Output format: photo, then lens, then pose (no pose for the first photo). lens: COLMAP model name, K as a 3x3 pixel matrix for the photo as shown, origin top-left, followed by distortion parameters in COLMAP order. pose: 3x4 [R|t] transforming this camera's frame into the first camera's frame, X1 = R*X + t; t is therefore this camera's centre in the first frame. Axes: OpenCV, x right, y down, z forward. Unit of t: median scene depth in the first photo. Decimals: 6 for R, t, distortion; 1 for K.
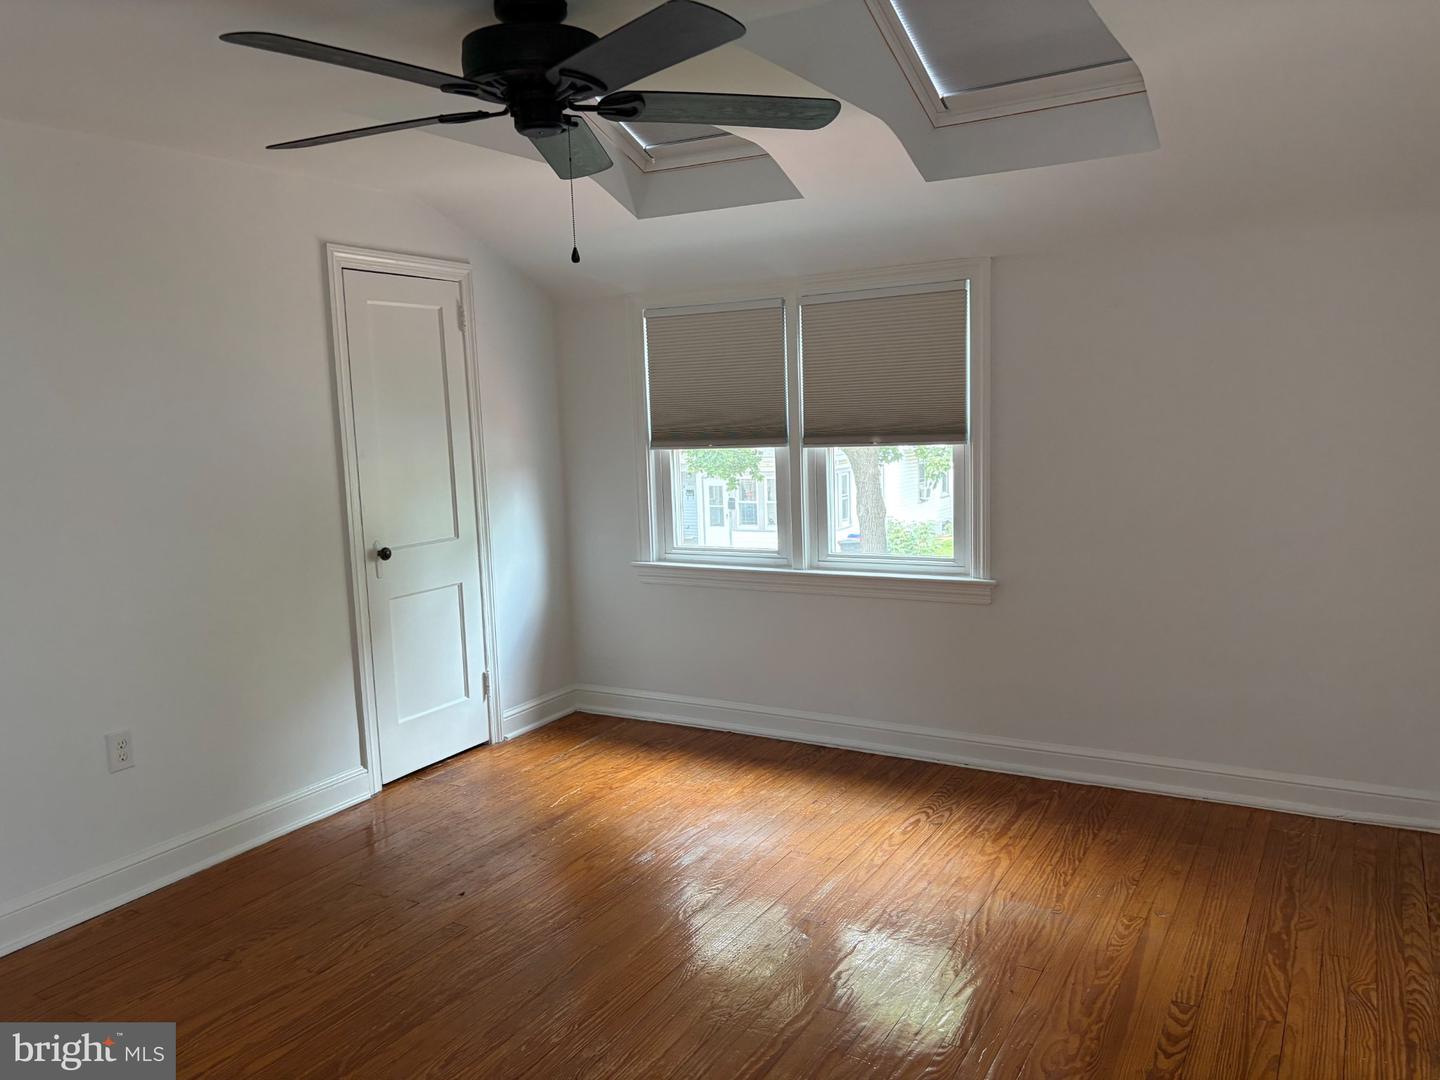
lens RADIAL K [[1094.3, 0, 720.0], [0, 1094.3, 540.0], [0, 0, 1]] dist [0.035721, -0.006406]
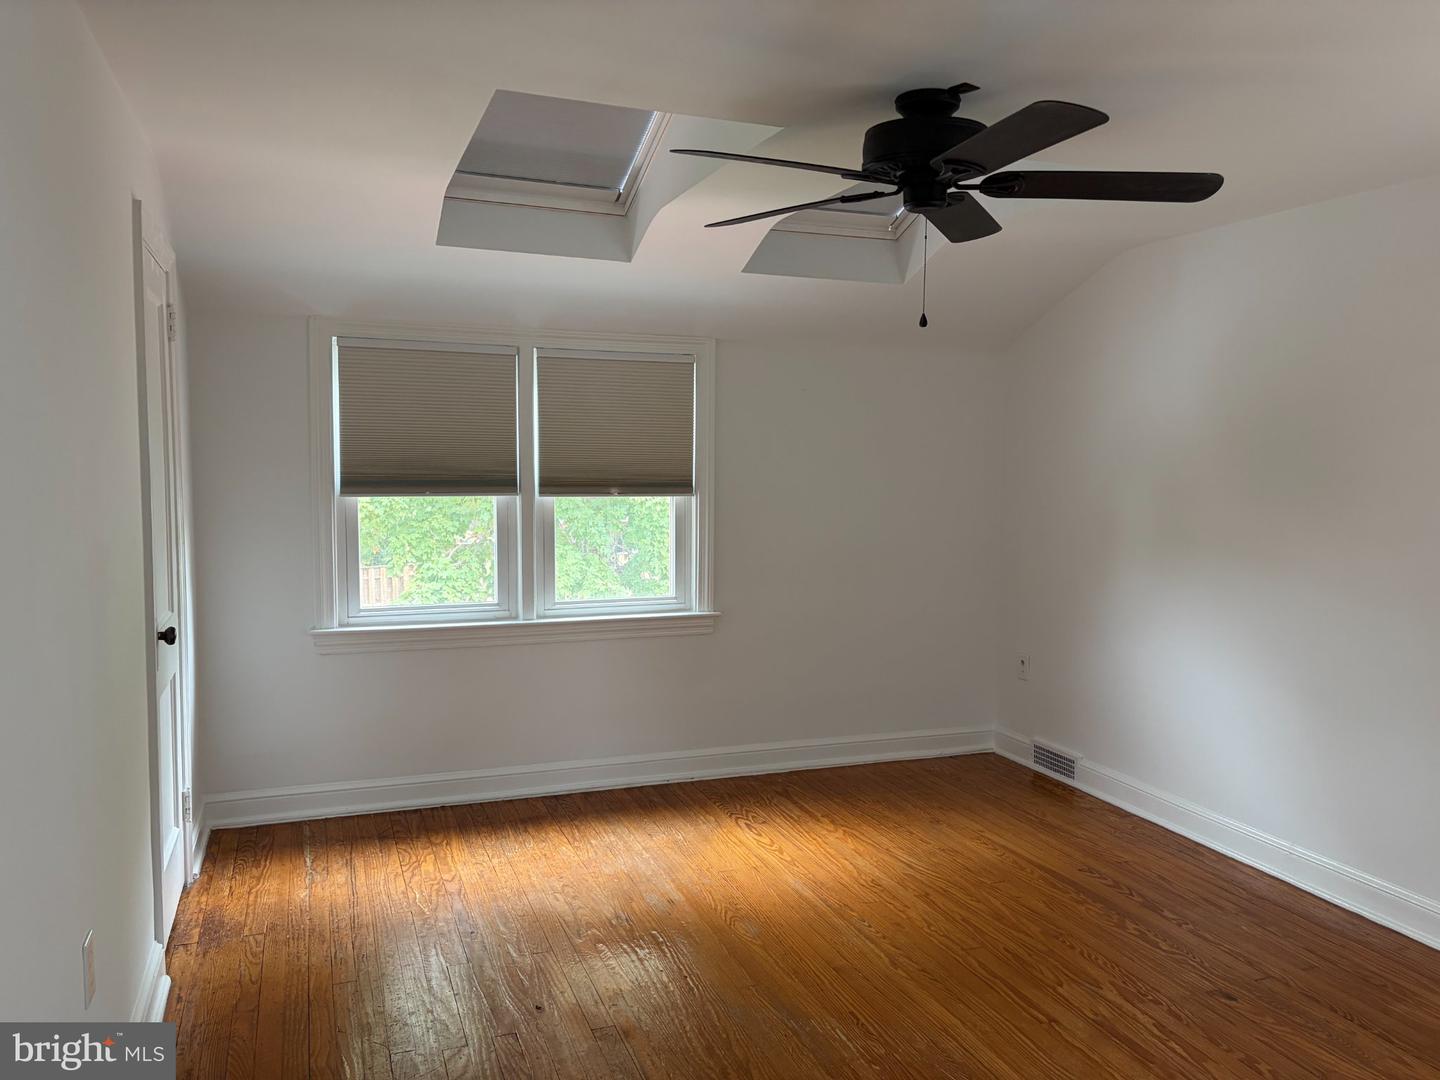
lens RADIAL K [[1070.3, 0, 734.5], [0, 1070.3, 543.8], [0, 0, 1]] dist [0.169003, -0.414260]
pose [[0.628144, -0.017954, 0.777890, -0.582793], [0.062954, 0.997629, -0.027810, -0.002745], [-0.775547, 0.066441, 0.627784, 0.245966]]
